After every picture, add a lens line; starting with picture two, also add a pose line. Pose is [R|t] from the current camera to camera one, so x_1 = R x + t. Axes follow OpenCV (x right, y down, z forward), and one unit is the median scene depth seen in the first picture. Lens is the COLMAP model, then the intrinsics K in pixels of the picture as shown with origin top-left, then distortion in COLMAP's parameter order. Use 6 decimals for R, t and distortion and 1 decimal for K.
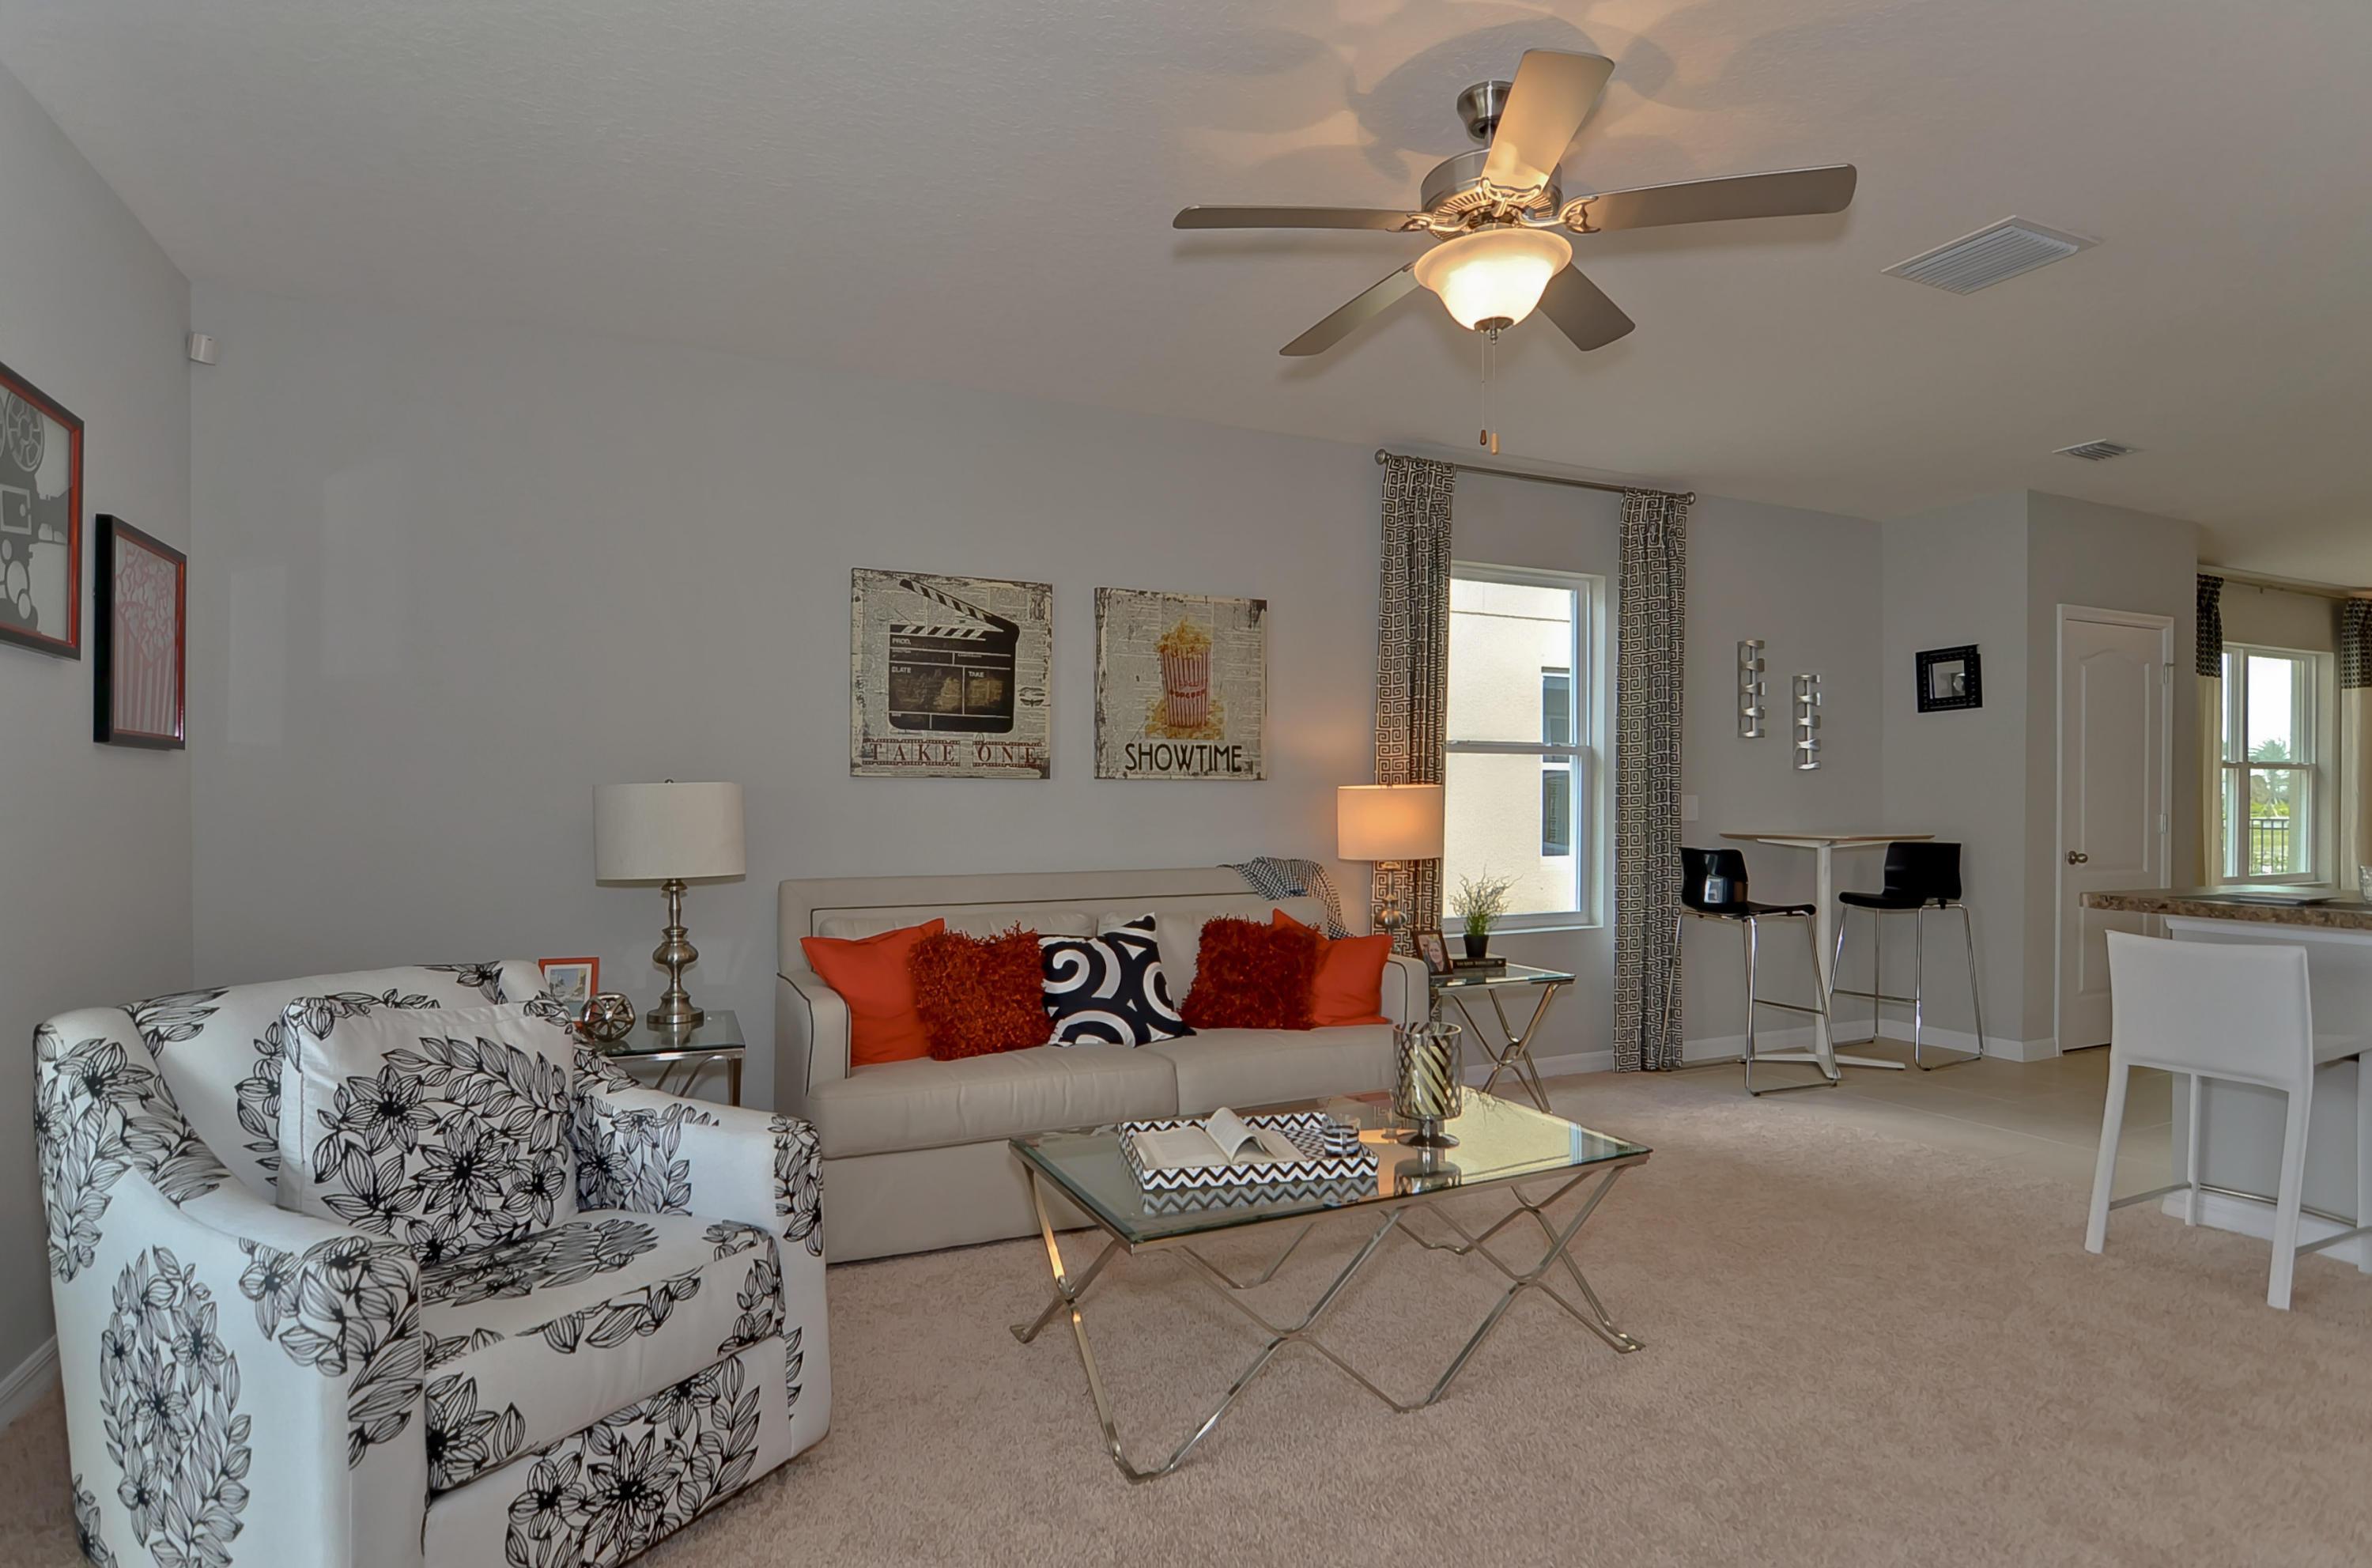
lens RADIAL K [[1218.8, 0, 1178.0], [0, 1218.8, 814.1], [0, 0, 1]] dist [-0.030048, 0.009129]
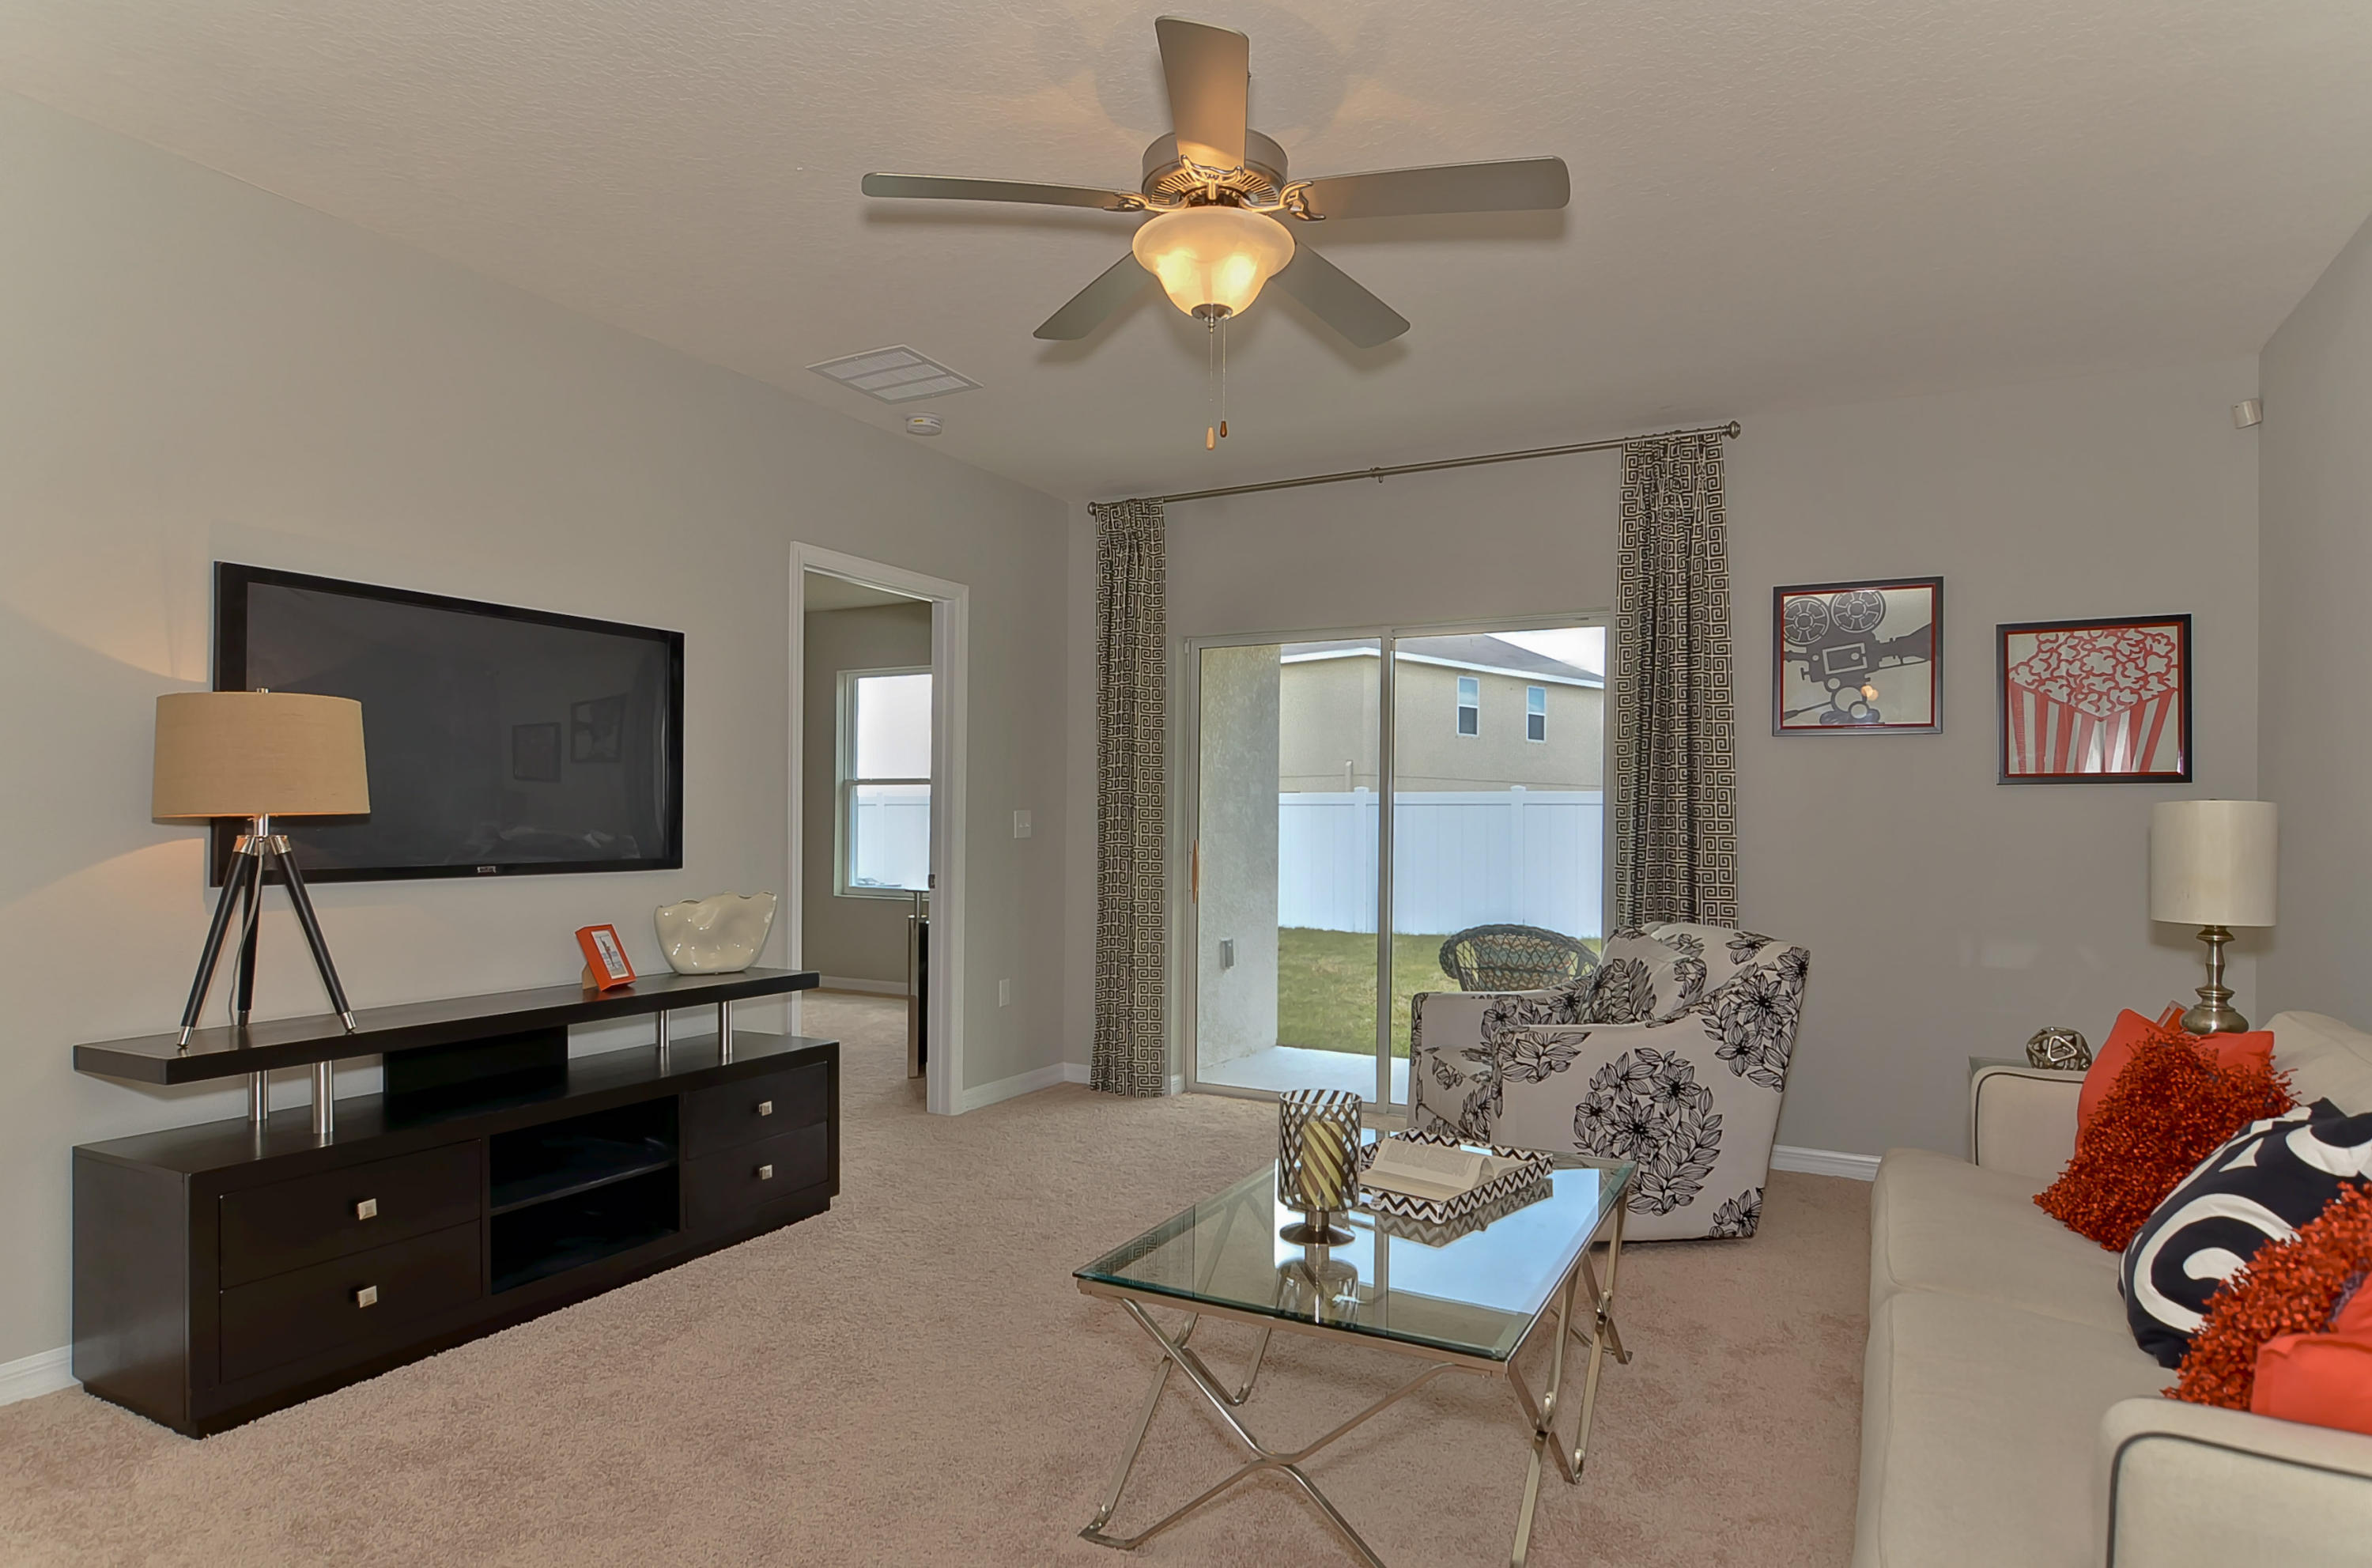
lens RADIAL K [[1299.4, 0, 1185.0], [0, 1299.4, 813.7], [0, 0, 1]] dist [-0.019512, 0.001589]
pose [[-0.795312, -0.008970, -0.606135, 0.813523], [-0.014827, 0.999879, 0.004657, -0.017647], [0.606020, 0.012691, -0.795348, 1.648775]]
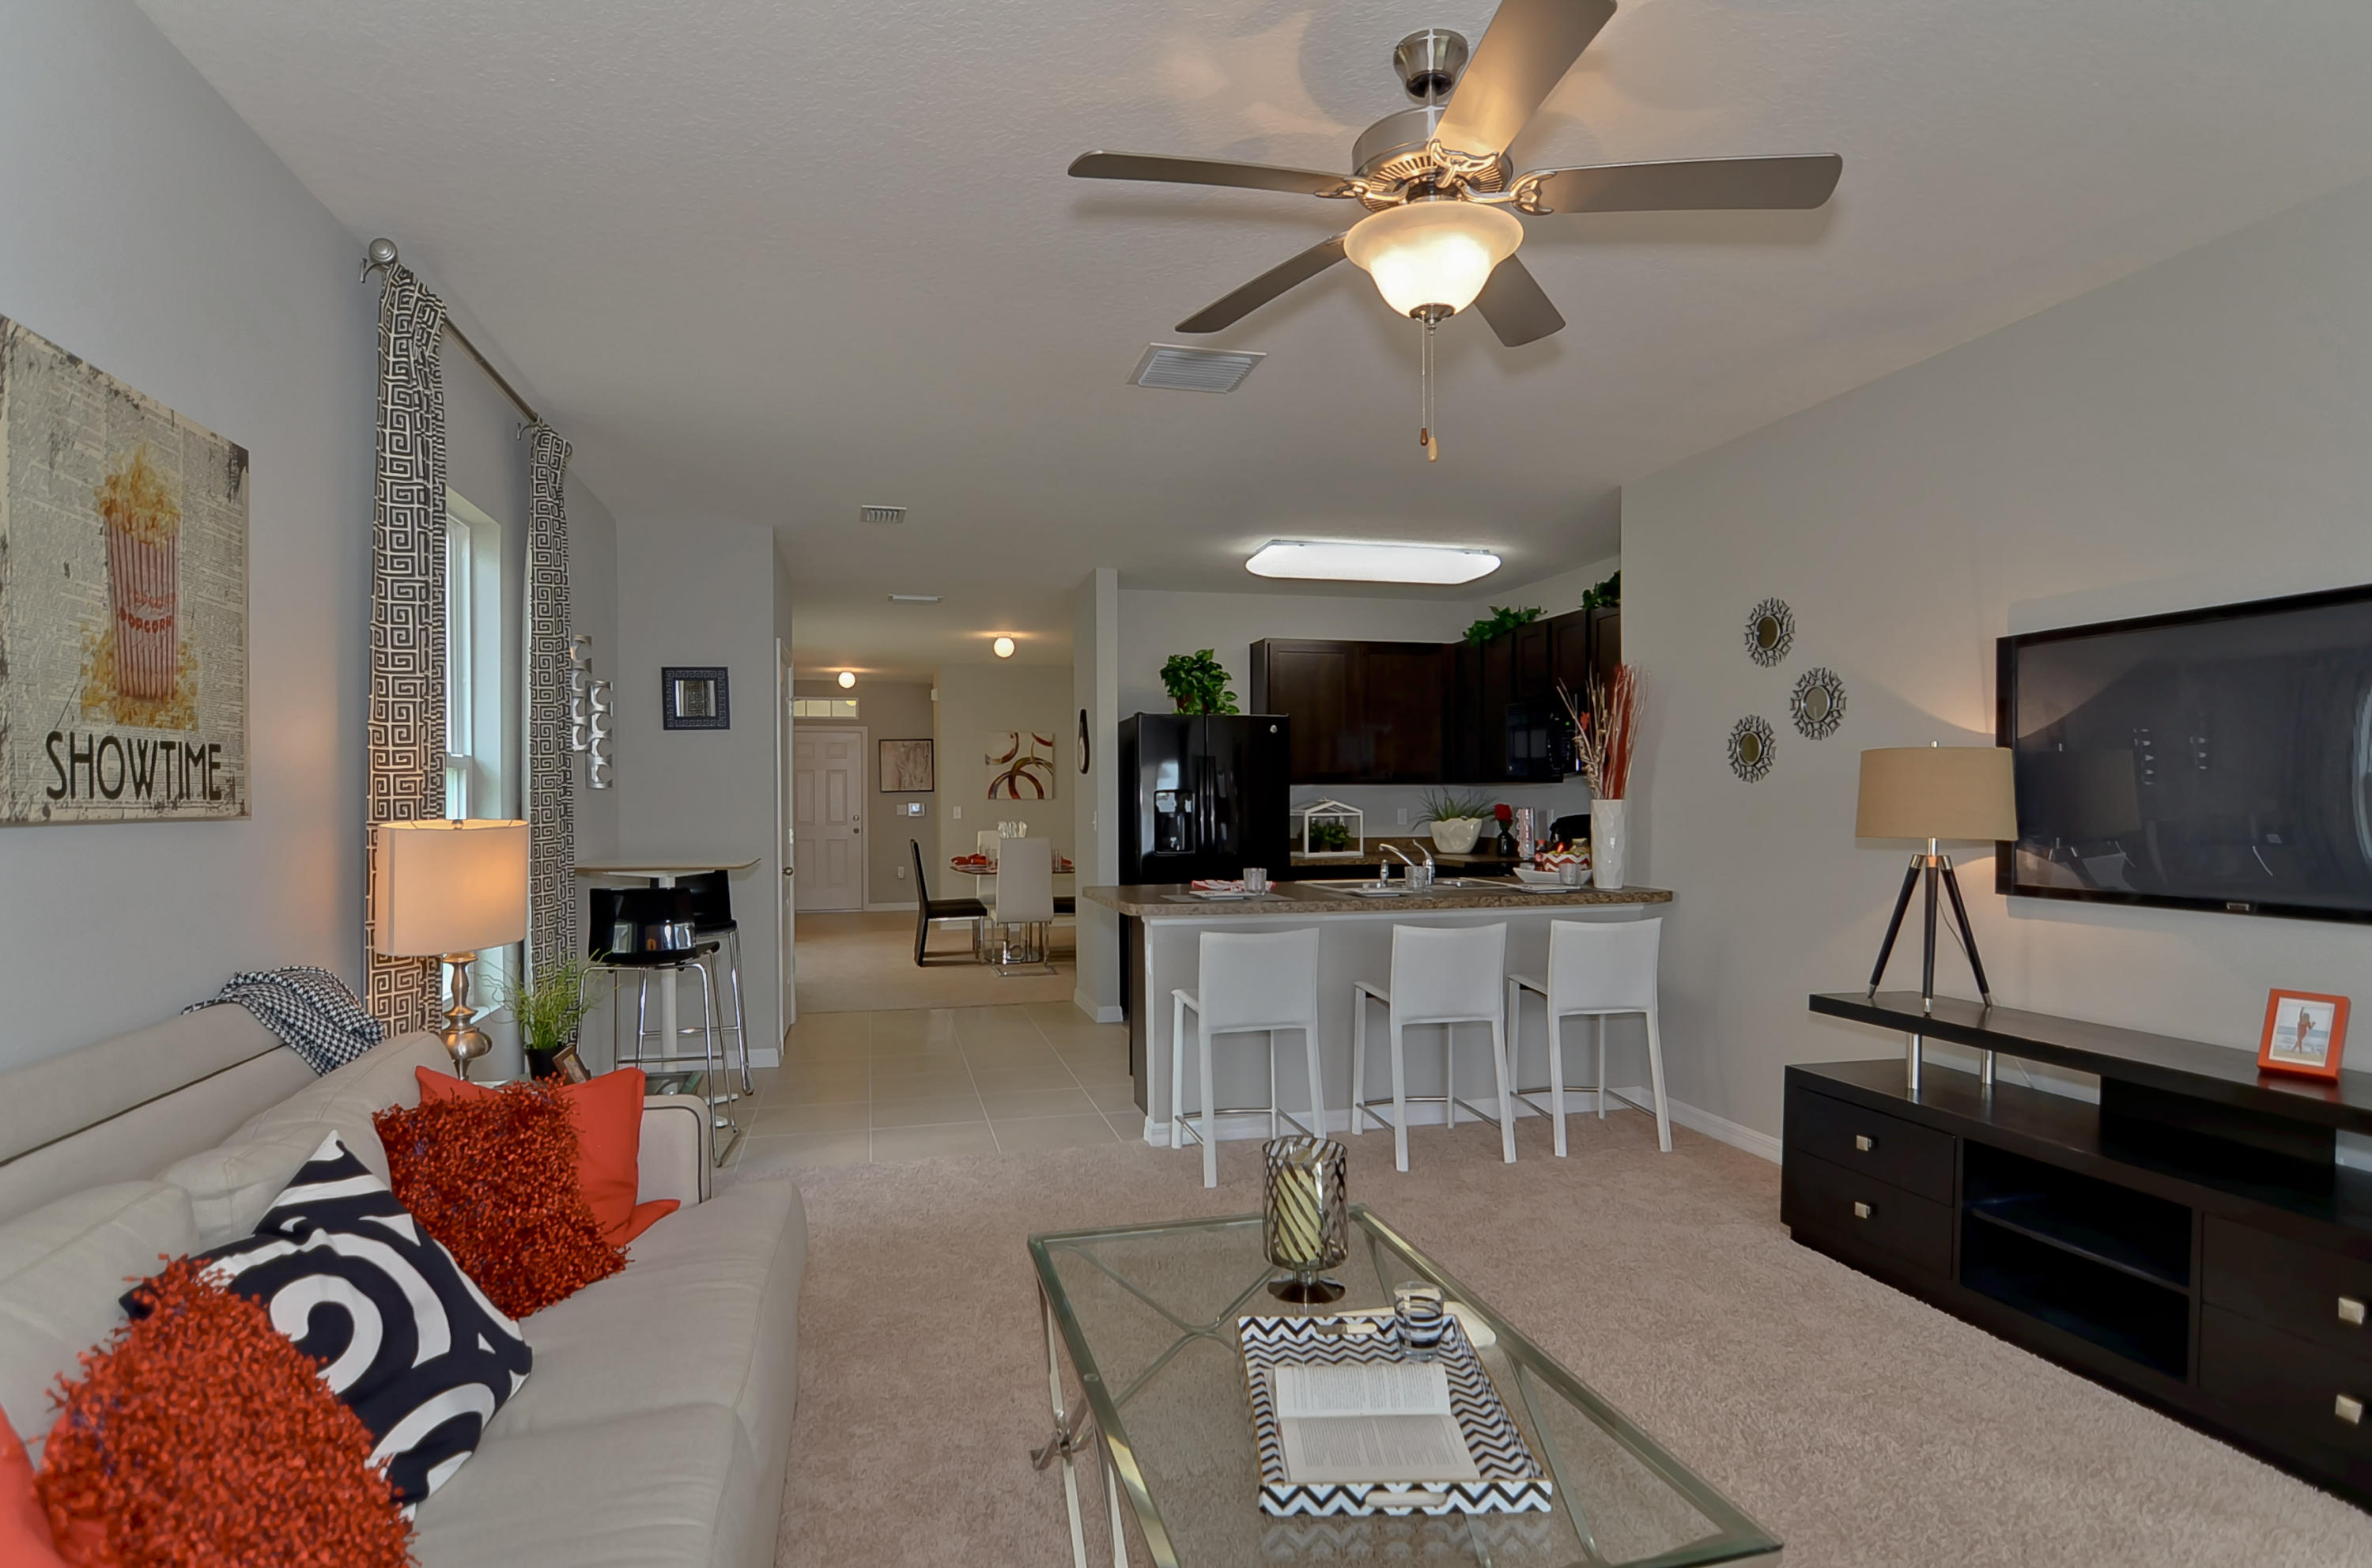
lens RADIAL K [[1218.8, 0, 1178.0], [0, 1218.8, 814.1], [0, 0, 1]] dist [-0.030048, 0.009129]
pose [[0.182224, -0.013910, 0.983159, -0.582108], [0.013298, 0.999843, 0.011681, -0.050668], [-0.983167, 0.010946, 0.182381, 0.937706]]
